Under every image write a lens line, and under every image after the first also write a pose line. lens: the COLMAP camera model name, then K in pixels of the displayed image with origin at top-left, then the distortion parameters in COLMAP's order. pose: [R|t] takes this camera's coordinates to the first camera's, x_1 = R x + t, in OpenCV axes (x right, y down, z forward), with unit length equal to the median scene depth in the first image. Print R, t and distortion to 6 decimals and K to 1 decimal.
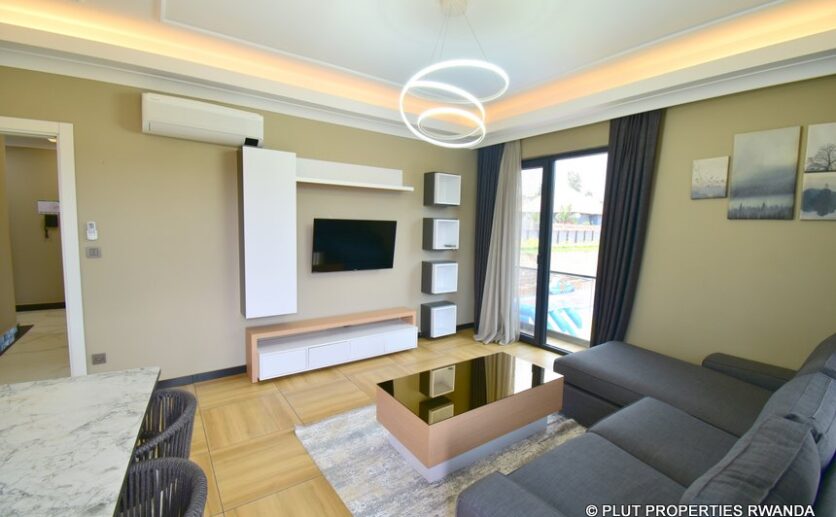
lens RADIAL K [[366.7, 0, 418.0], [0, 366.7, 258.5], [0, 0, 1]] dist [0.019615, -0.026478]
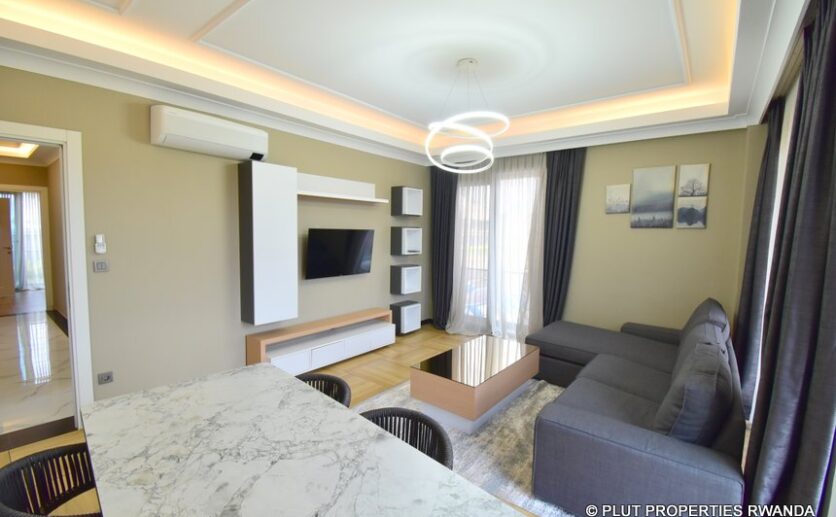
lens RADIAL K [[366.7, 0, 418.0], [0, 366.7, 258.5], [0, 0, 1]] dist [0.019615, -0.026478]
pose [[0.960811, -0.028422, 0.275743, -0.310061], [0.032458, 0.999422, -0.010080, -0.000578], [-0.275297, 0.018635, 0.961178, -0.129874]]
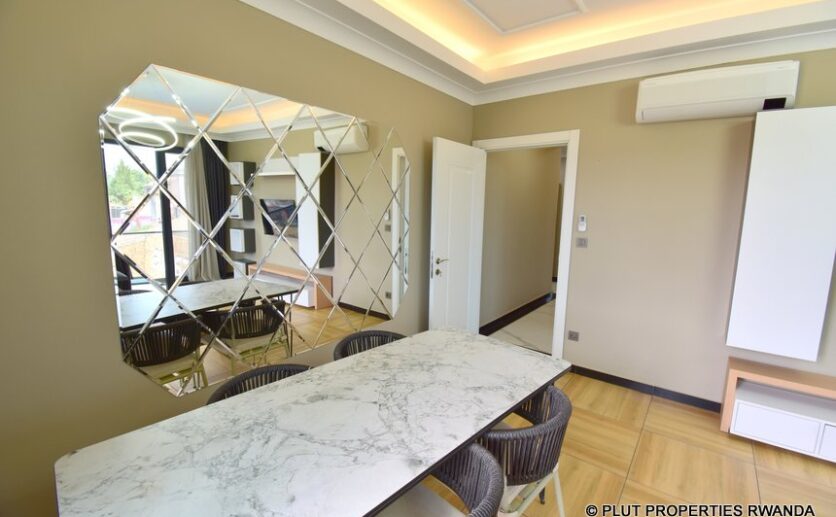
lens RADIAL K [[366.7, 0, 418.0], [0, 366.7, 258.5], [0, 0, 1]] dist [0.019615, -0.026478]
pose [[0.286926, 0.115353, -0.950982, 0.044075], [-0.099939, 0.990911, 0.090044, -0.017236], [0.952725, 0.069204, 0.295846, 0.167021]]
